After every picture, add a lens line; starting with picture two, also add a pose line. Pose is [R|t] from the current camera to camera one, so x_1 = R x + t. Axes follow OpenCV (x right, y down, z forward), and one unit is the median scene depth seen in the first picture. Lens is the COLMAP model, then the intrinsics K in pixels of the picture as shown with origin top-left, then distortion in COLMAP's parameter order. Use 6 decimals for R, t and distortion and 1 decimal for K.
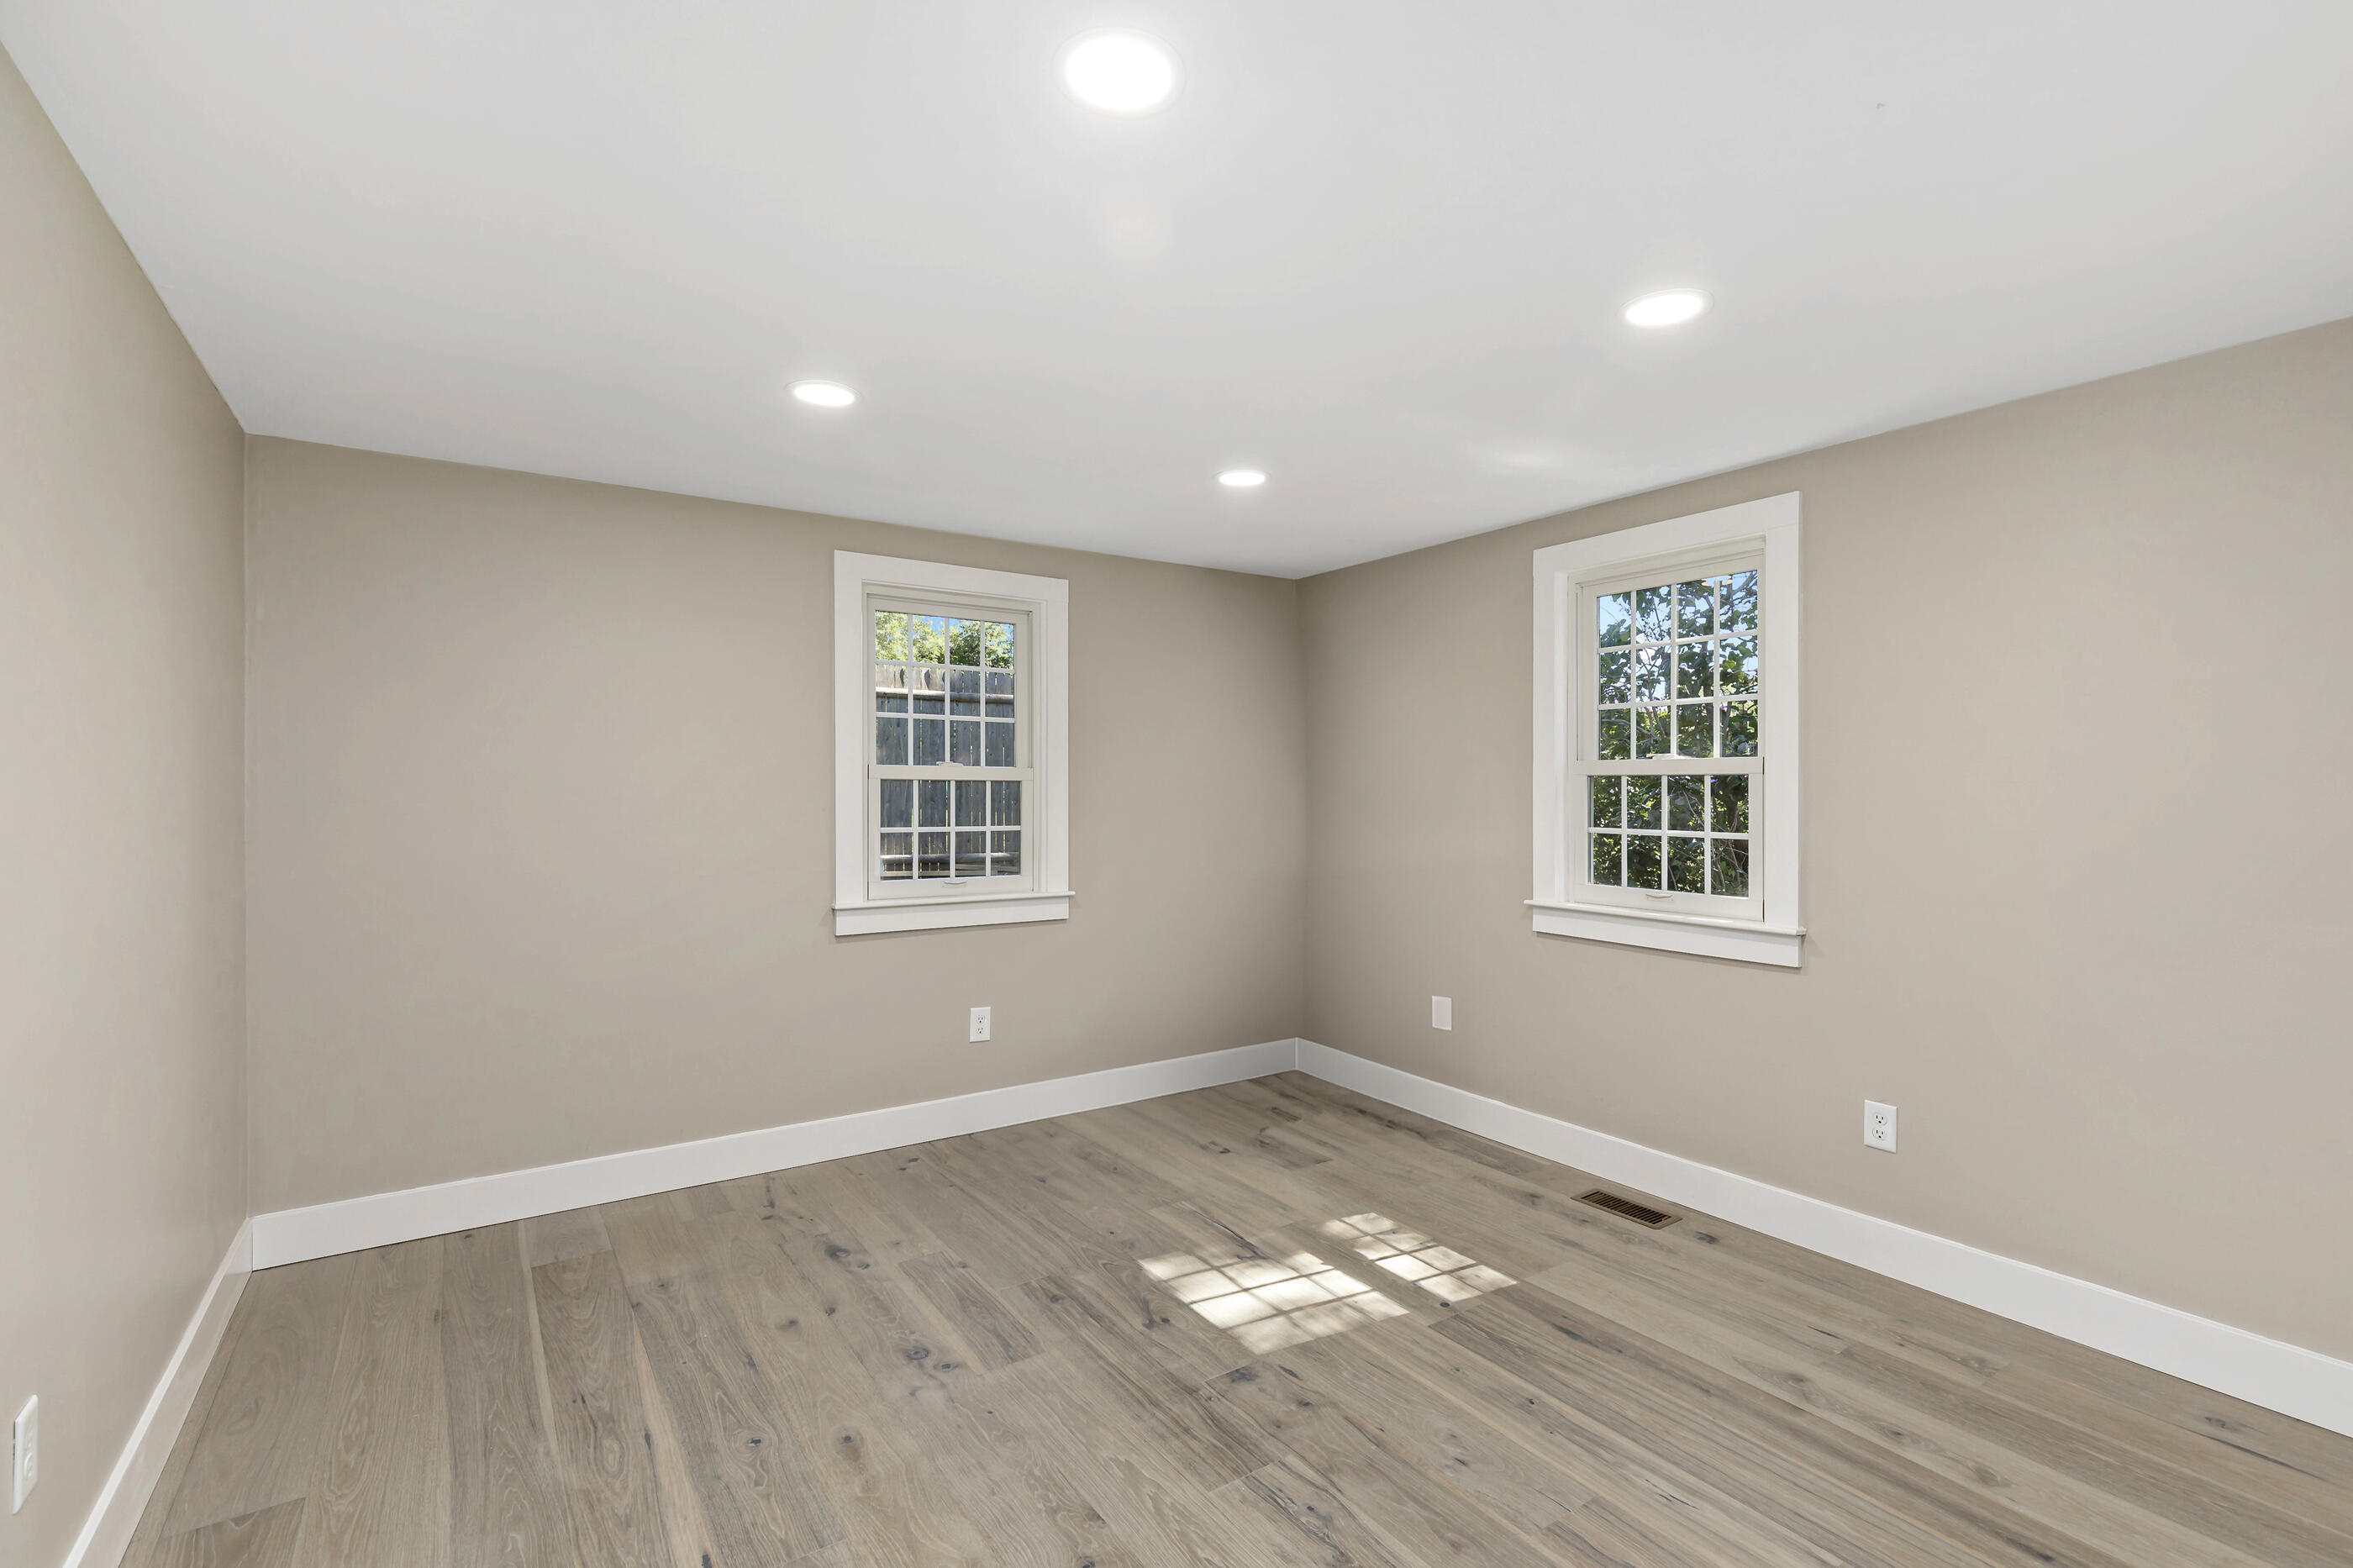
lens RADIAL K [[1064.1, 0, 1172.6], [0, 1064.1, 792.7], [0, 0, 1]] dist [0.012165, -0.002347]
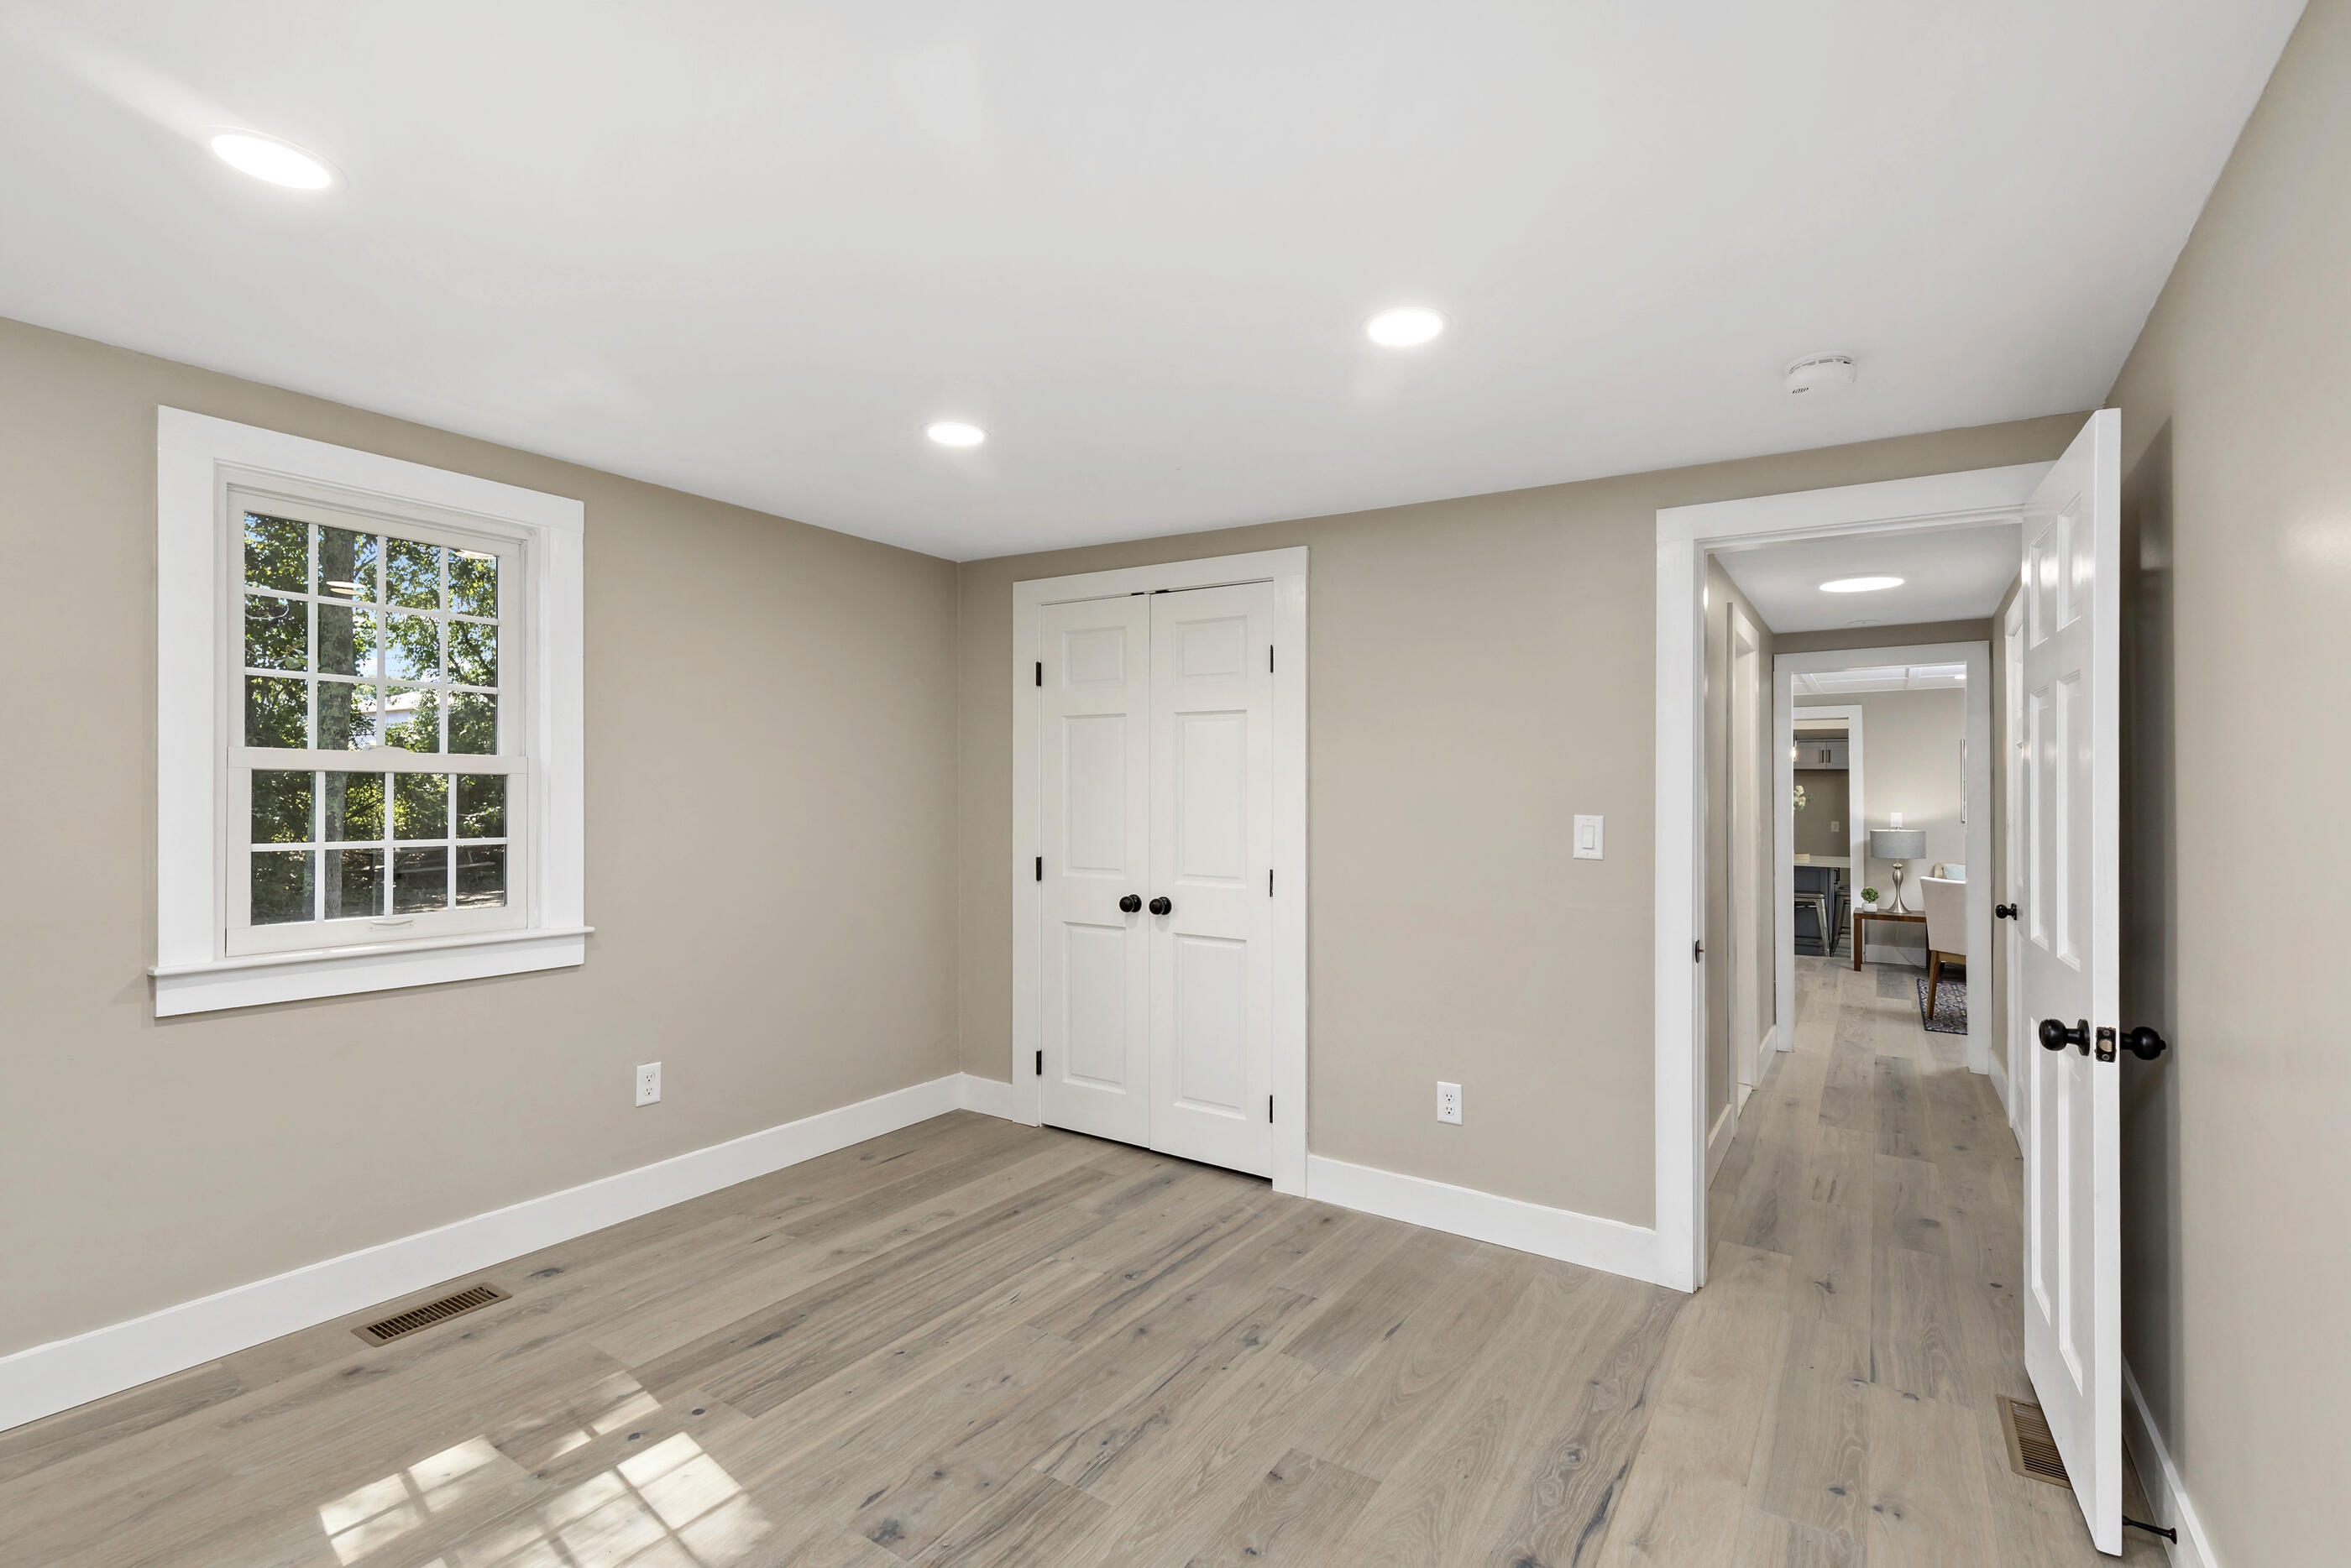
lens RADIAL K [[1063.1, 0, 1218.1], [0, 1063.1, 780.3], [0, 0, 1]] dist [0.012165, -0.002347]
pose [[-0.410370, 0.005793, 0.911901, -0.630608], [-0.007104, 0.999929, -0.009549, -0.007893], [-0.911892, -0.010397, -0.410299, 0.911450]]
